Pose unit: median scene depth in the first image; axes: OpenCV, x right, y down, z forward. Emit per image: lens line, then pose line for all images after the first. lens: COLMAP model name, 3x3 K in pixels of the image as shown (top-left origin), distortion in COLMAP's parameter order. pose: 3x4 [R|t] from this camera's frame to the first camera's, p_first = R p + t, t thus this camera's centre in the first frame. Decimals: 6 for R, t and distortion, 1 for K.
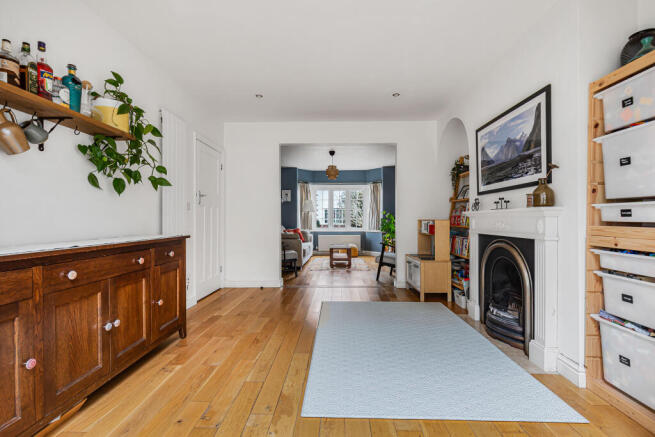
lens RADIAL K [[297.7, 0, 327.5], [0, 297.7, 218.5], [0, 0, 1]] dist [-0.000233, 0.000205]
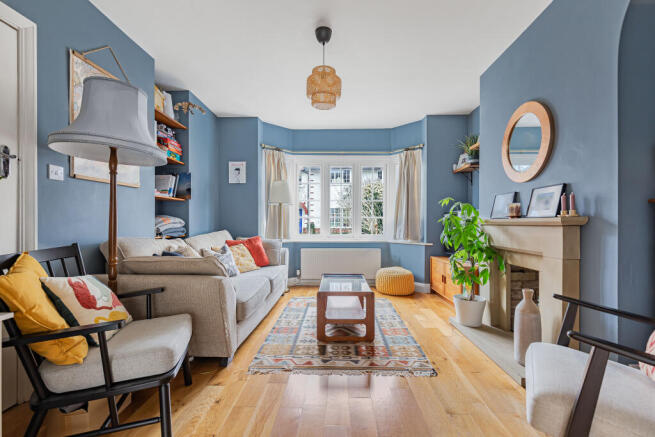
lens RADIAL K [[297.7, 0, 327.5], [0, 297.7, 218.5], [0, 0, 1]] dist [-0.000233, 0.000205]
pose [[0.999980, 0.004755, 0.004190, 0.014560], [-0.004712, 0.999937, -0.010207, 0.007145], [-0.004238, 0.010187, 0.999939, 0.478695]]
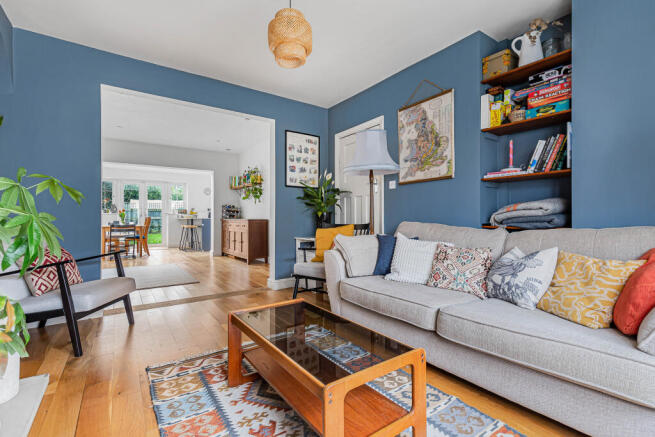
lens RADIAL K [[297.7, 0, 327.5], [0, 297.7, 218.5], [0, 0, 1]] dist [-0.000233, 0.000205]
pose [[-0.793222, 0.004926, -0.608912, 0.122448], [0.006825, 0.999976, -0.000801, 0.016282], [0.608894, -0.004791, -0.793237, 0.940530]]
